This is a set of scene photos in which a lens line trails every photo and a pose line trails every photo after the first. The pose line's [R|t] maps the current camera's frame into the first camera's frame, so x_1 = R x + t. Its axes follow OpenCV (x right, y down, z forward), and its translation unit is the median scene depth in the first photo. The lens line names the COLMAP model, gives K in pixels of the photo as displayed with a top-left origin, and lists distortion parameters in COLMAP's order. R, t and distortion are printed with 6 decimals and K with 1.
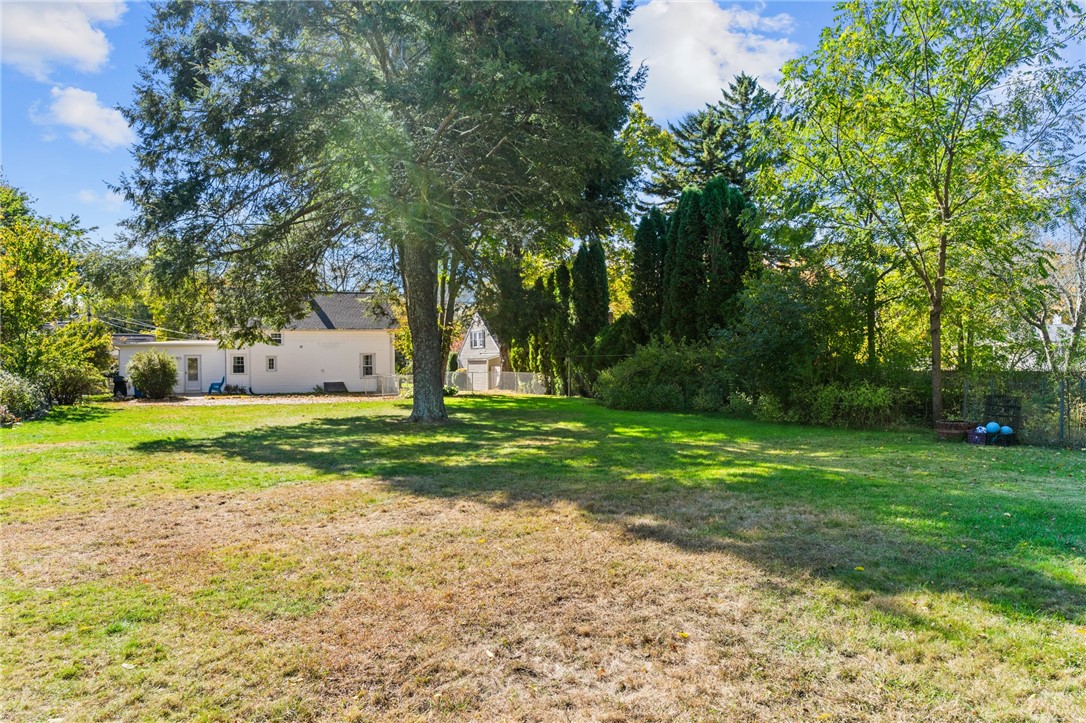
lens RADIAL K [[756.5, 0, 542.2], [0, 756.5, 361.3], [0, 0, 1]] dist [-0.000145, -0.000022]
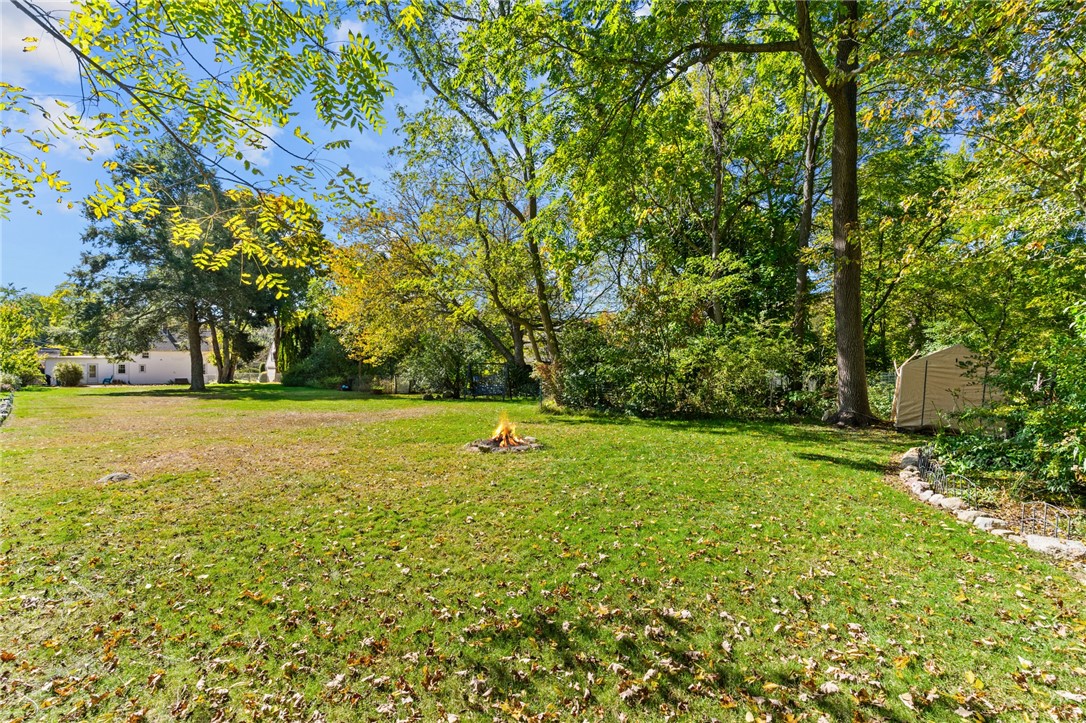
lens RADIAL K [[505.0, 0, 544.7], [0, 505.0, 364.0], [0, 0, 1]] dist [0.001561, 0.000244]
pose [[0.953815, 0.009794, 0.300235, 0.276173], [-0.006898, 0.999919, -0.010705, -0.002309], [-0.300316, 0.008139, 0.953805, -0.635761]]
